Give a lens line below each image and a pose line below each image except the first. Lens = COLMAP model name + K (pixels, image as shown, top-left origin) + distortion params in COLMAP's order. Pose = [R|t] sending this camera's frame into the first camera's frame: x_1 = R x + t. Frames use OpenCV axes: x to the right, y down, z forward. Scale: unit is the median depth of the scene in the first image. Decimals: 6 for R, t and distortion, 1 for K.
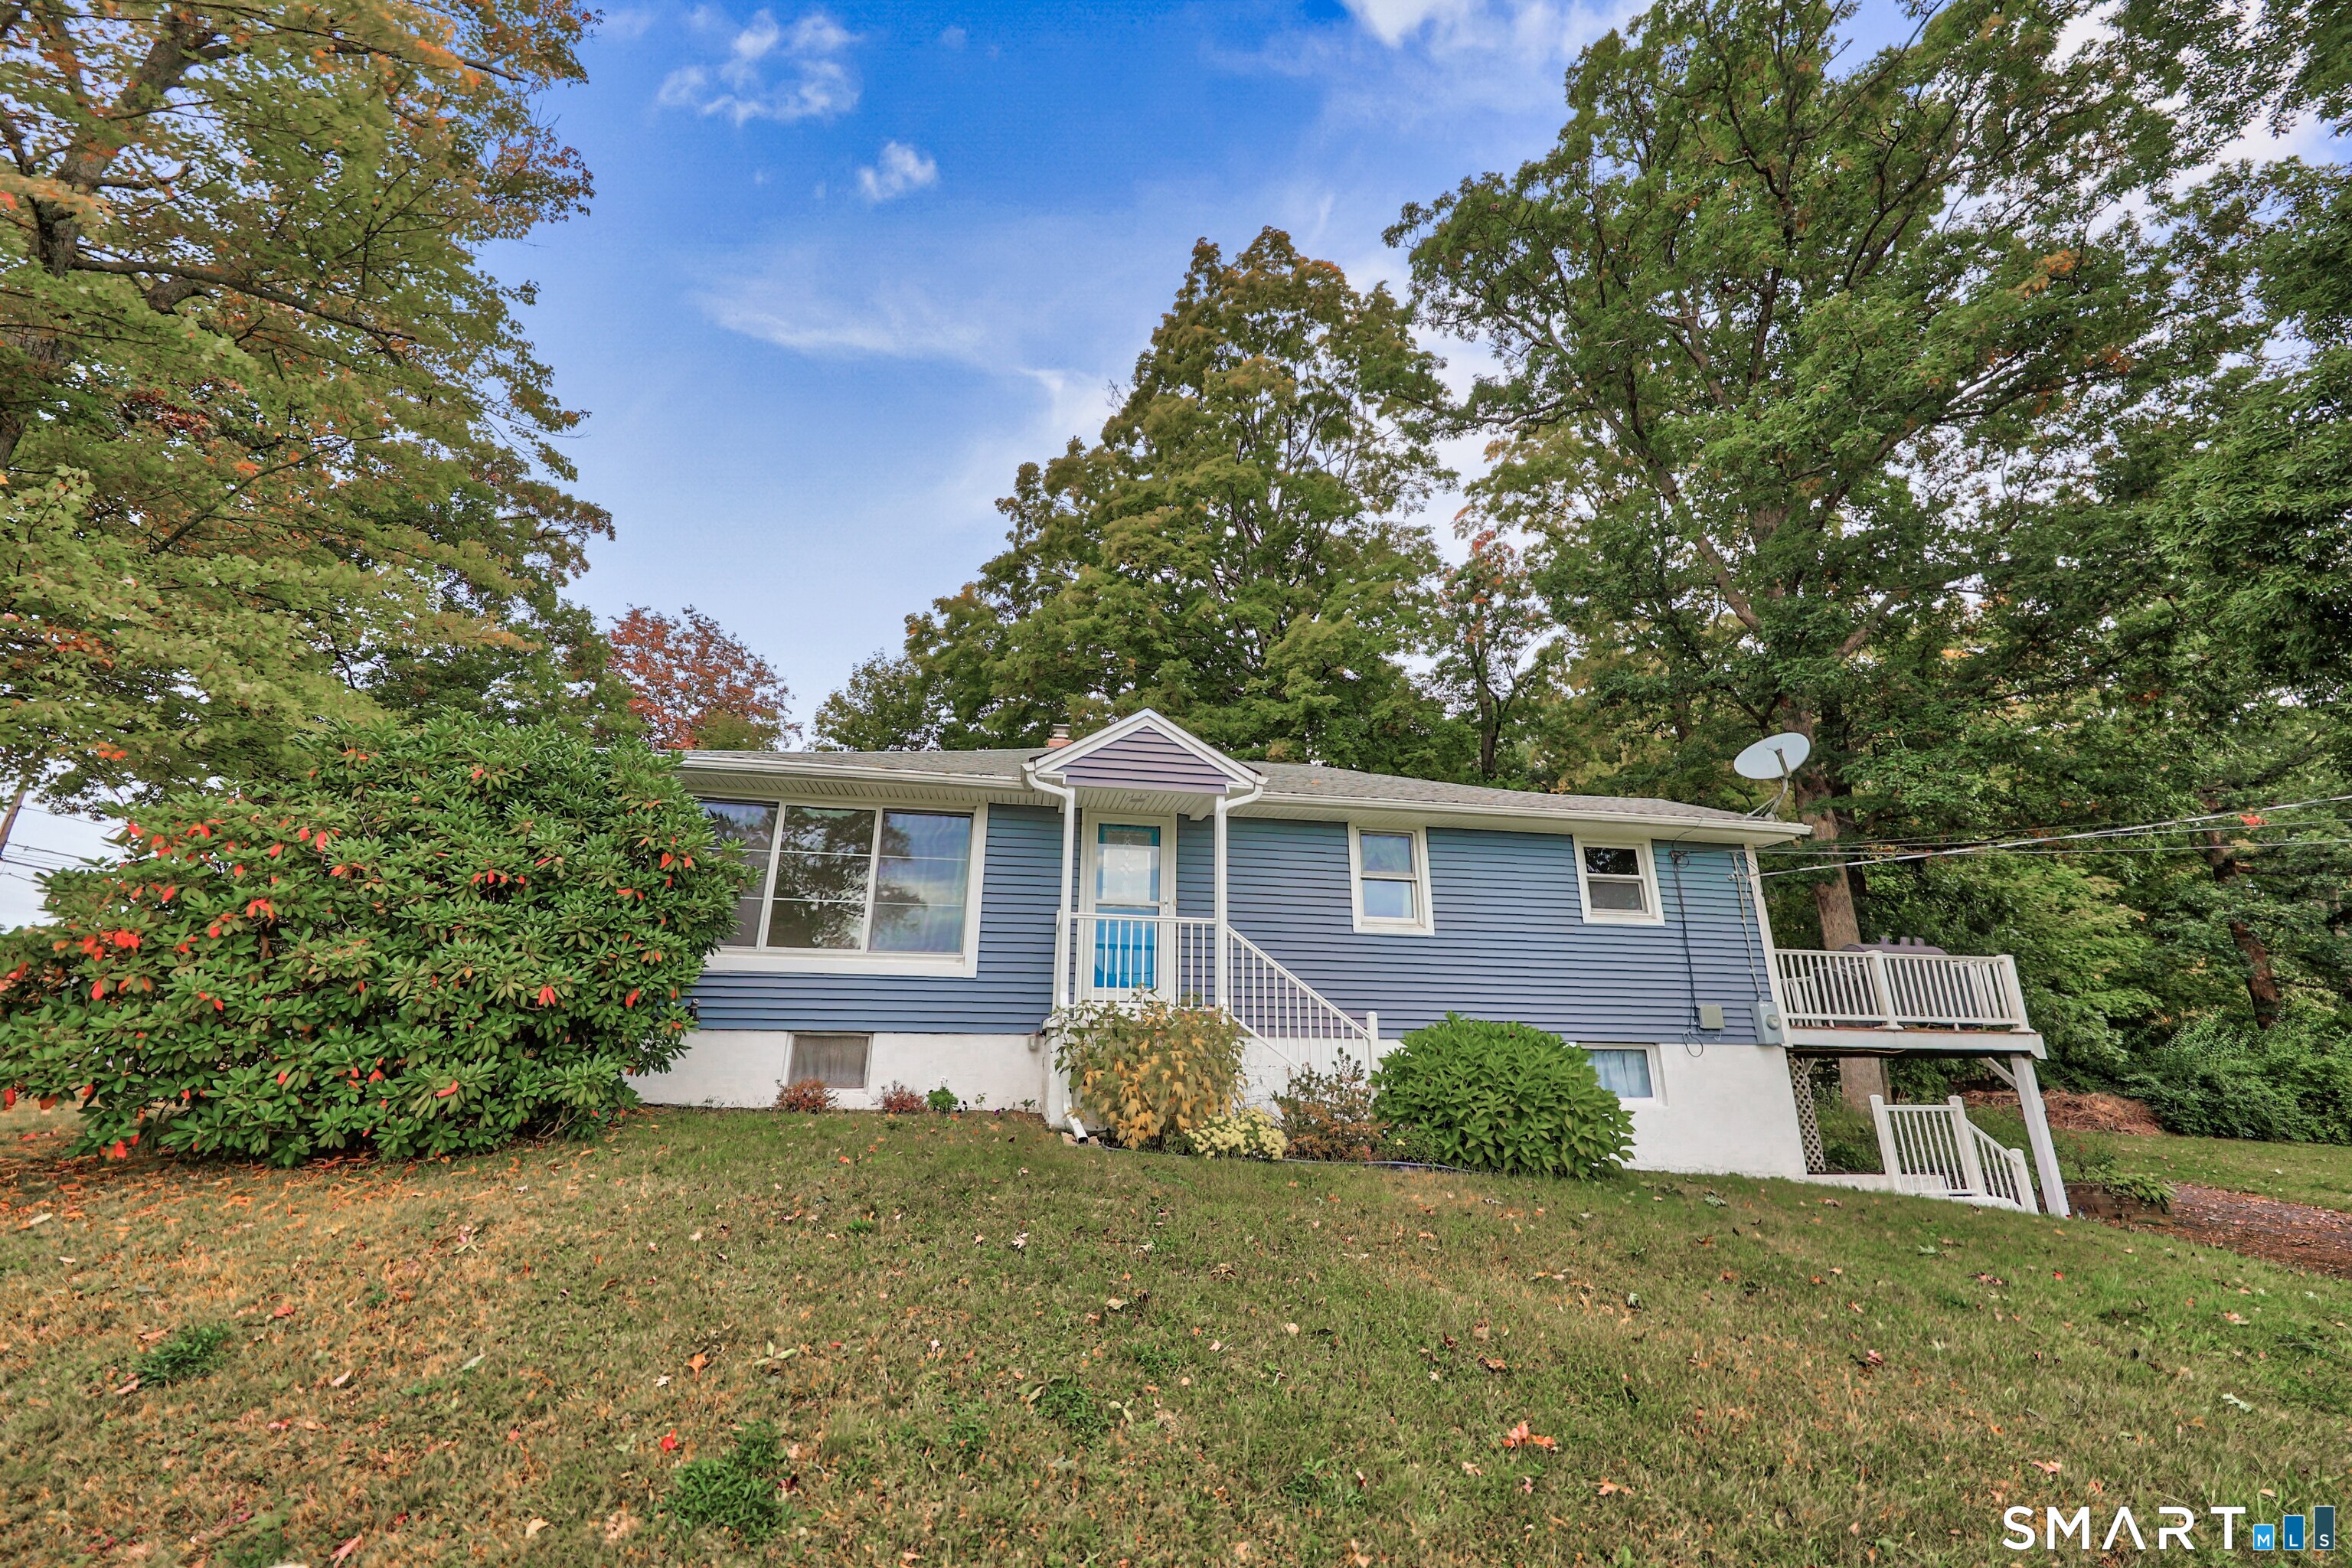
lens RADIAL K [[896.4, 0, 1172.4], [0, 896.4, 780.0], [0, 0, 1]] dist [0.000354, 0.000057]
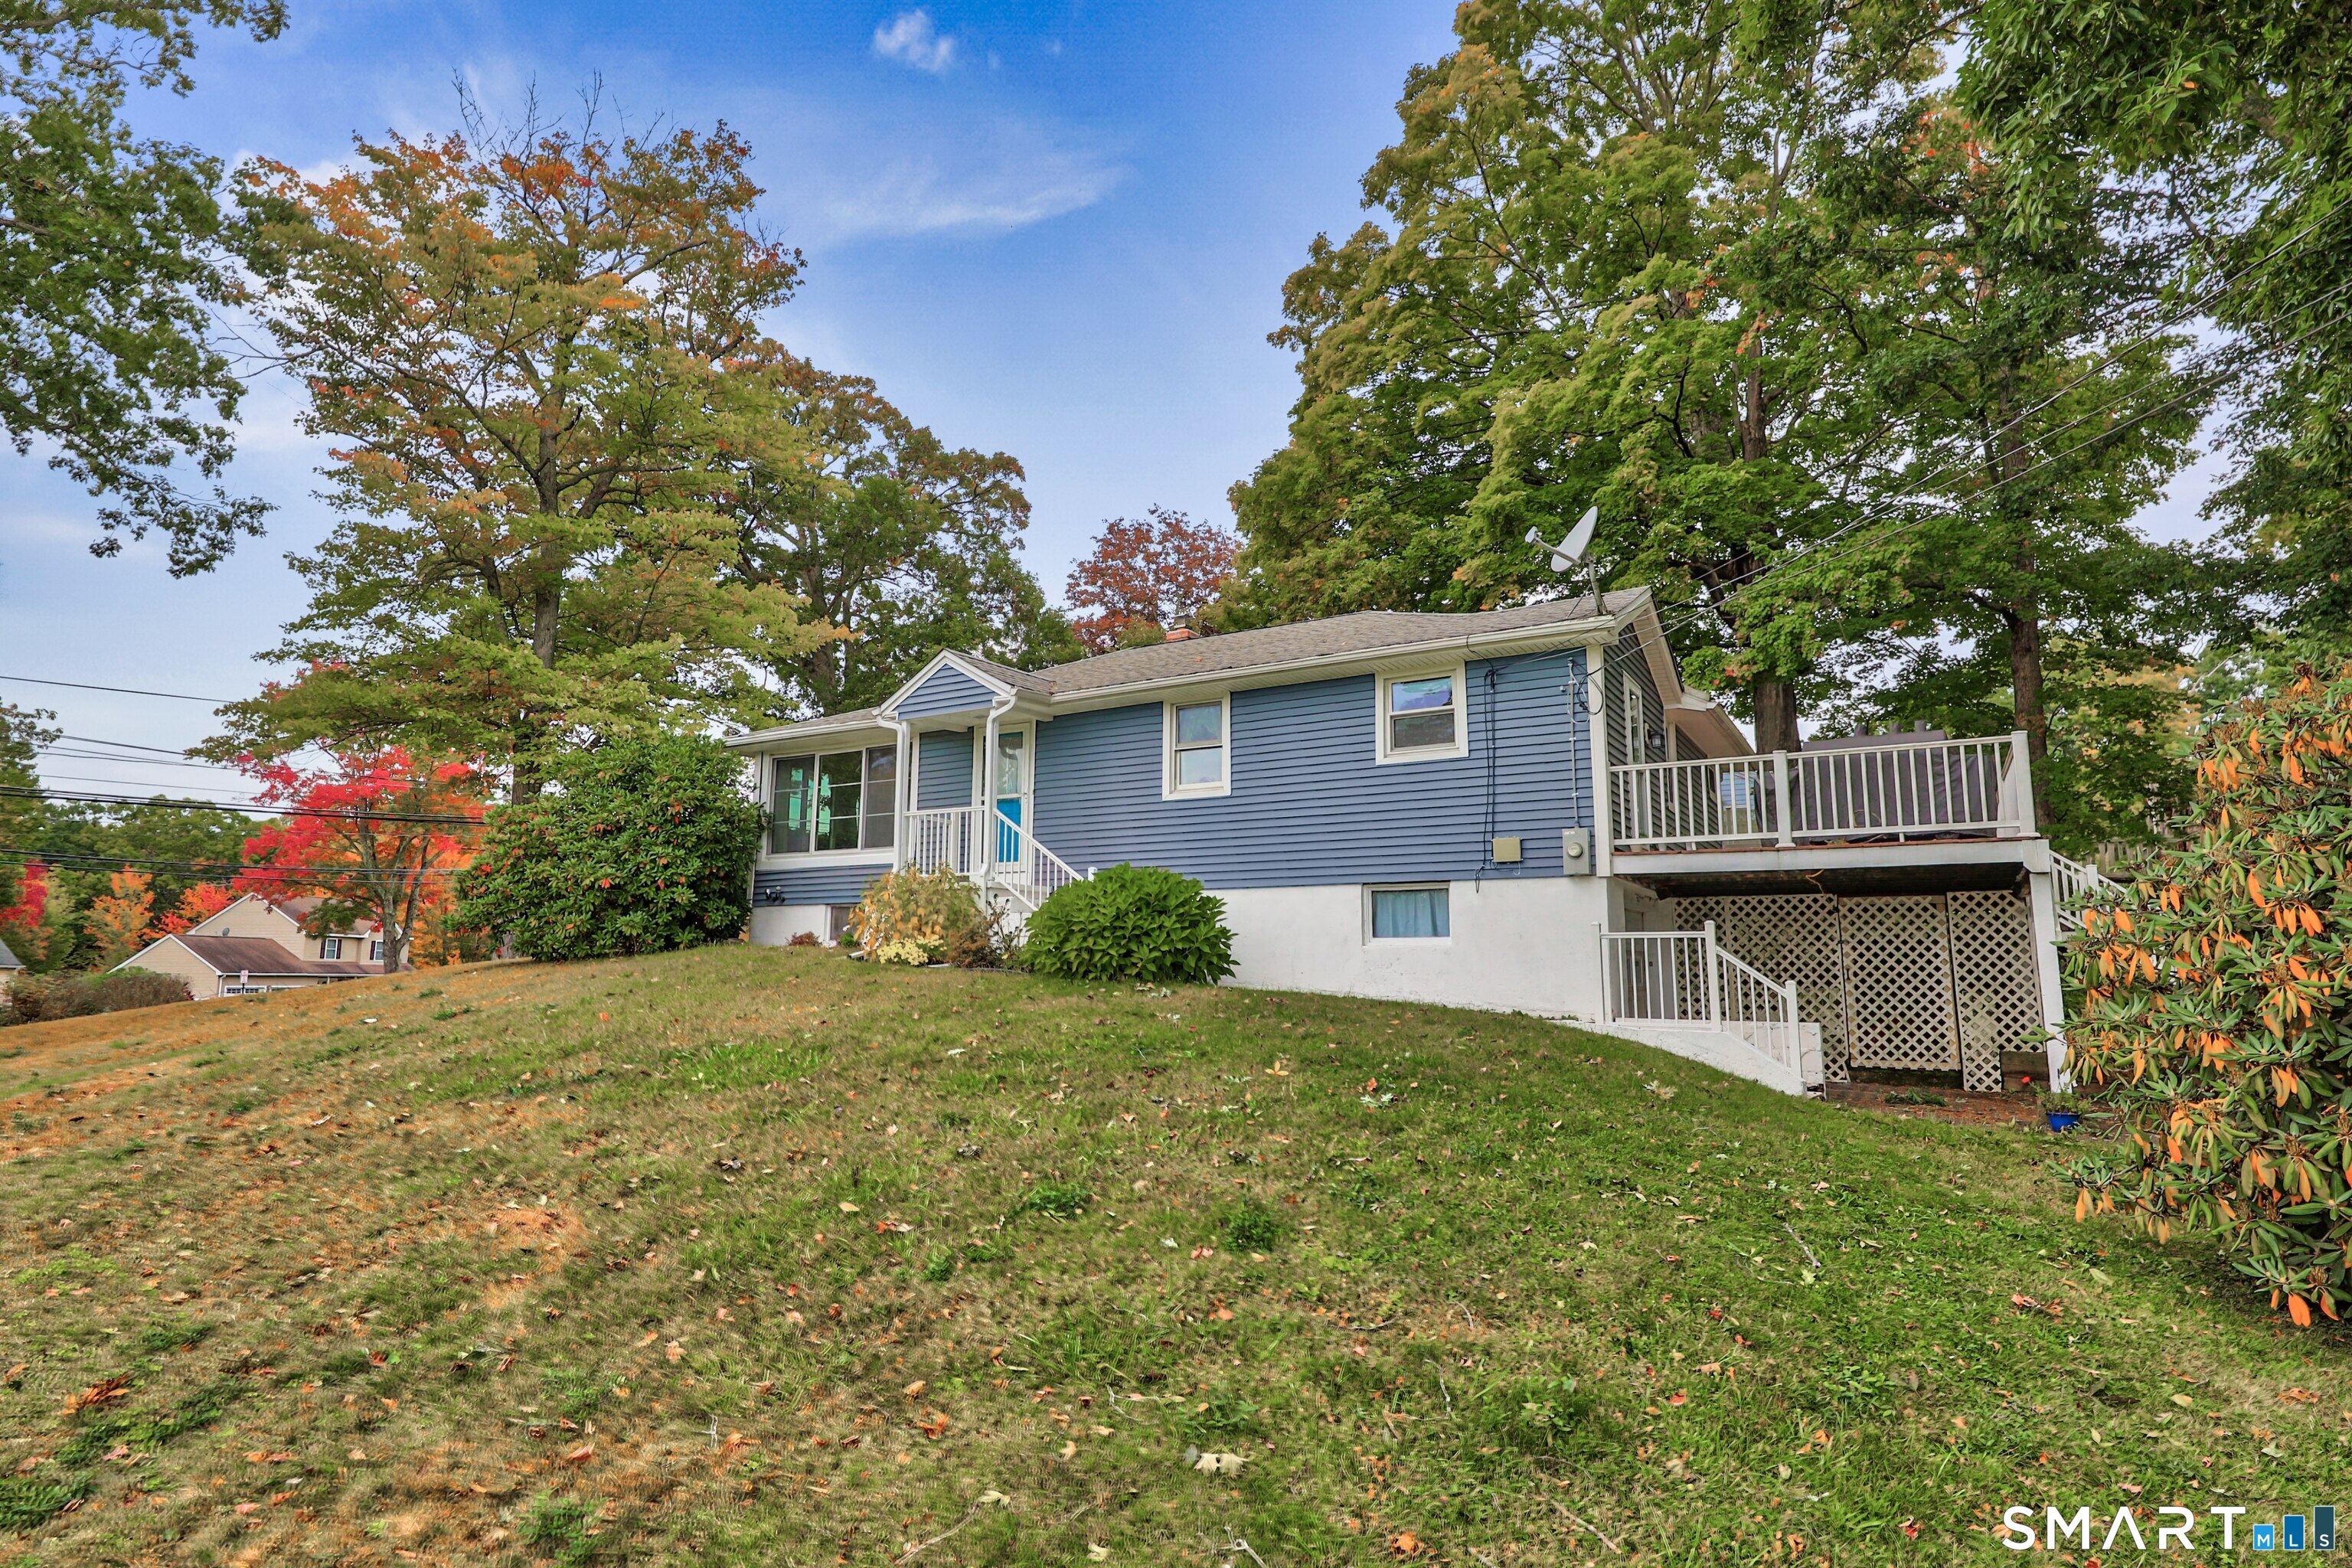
lens RADIAL K [[1266.6, 0, 1187.2], [0, 1266.6, 783.4], [0, 0, 1]] dist [-0.002790, 0.001278]
pose [[0.751708, -0.107928, -0.650605, 1.191997], [0.197420, 0.978105, 0.065843, 0.048374], [0.629253, -0.177938, 0.756557, -0.166594]]
